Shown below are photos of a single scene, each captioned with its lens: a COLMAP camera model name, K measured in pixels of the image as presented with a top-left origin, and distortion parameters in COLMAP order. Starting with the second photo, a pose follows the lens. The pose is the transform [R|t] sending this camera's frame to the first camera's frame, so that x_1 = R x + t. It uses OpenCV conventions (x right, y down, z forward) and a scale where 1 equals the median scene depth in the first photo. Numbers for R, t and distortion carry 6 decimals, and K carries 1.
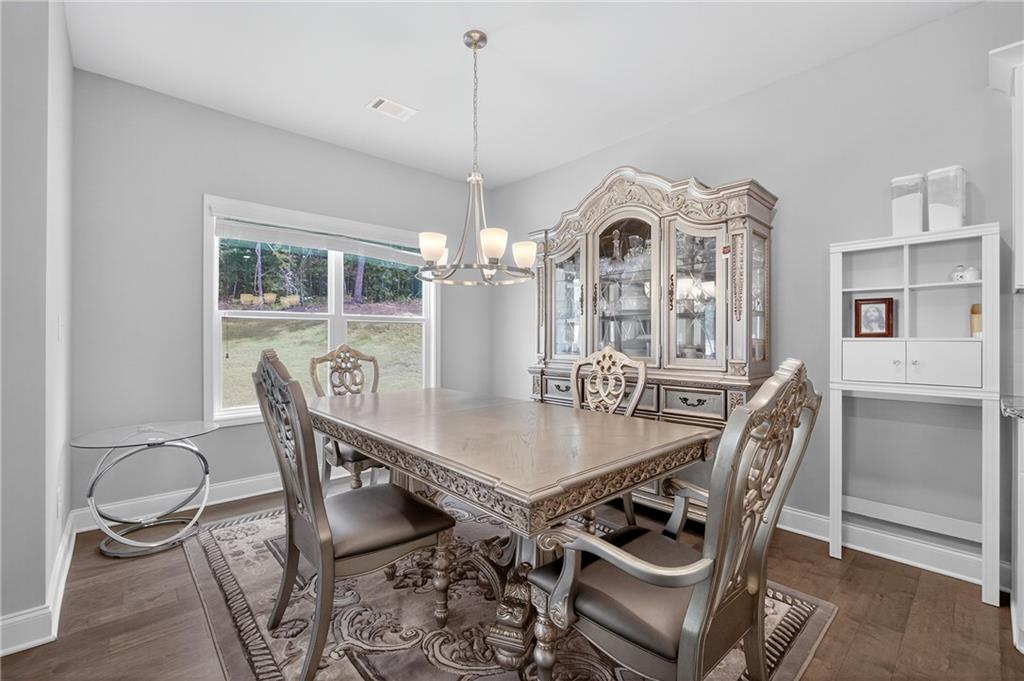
lens RADIAL K [[439.4, 0, 512.8], [0, 439.4, 340.3], [0, 0, 1]] dist [-0.007300, 0.001257]
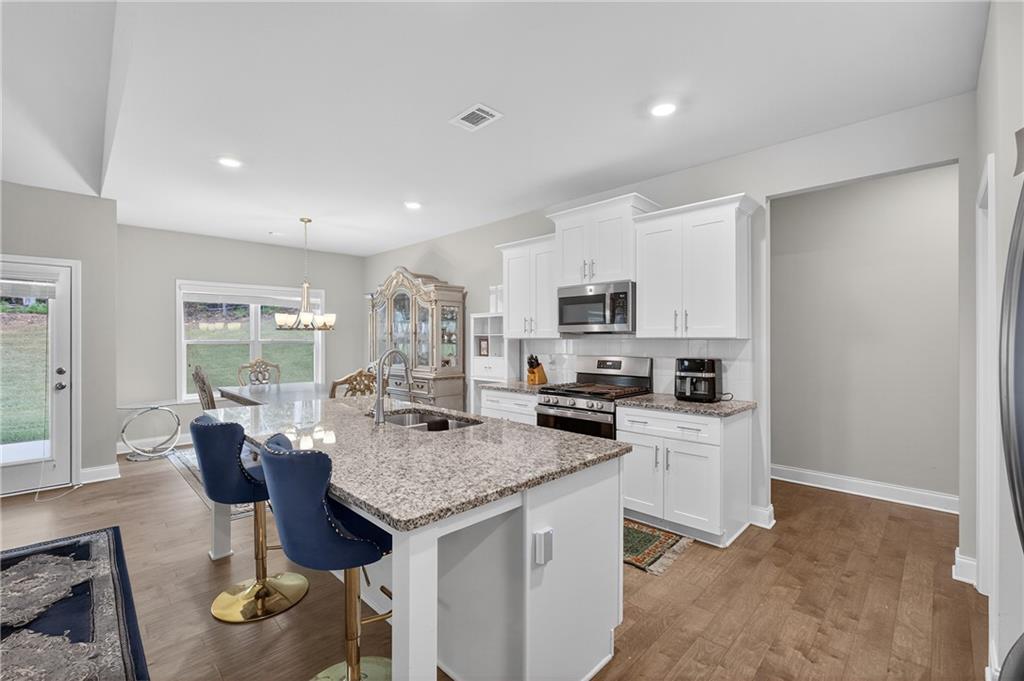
lens RADIAL K [[439.4, 0, 512.1], [0, 439.4, 338.2], [0, 0, 1]] dist [-0.007300, 0.001257]
pose [[0.998497, -0.005430, 0.054543, 0.855514], [0.005492, 0.999984, -0.000996, -0.097958], [-0.054536, 0.001294, 0.998511, -1.293839]]
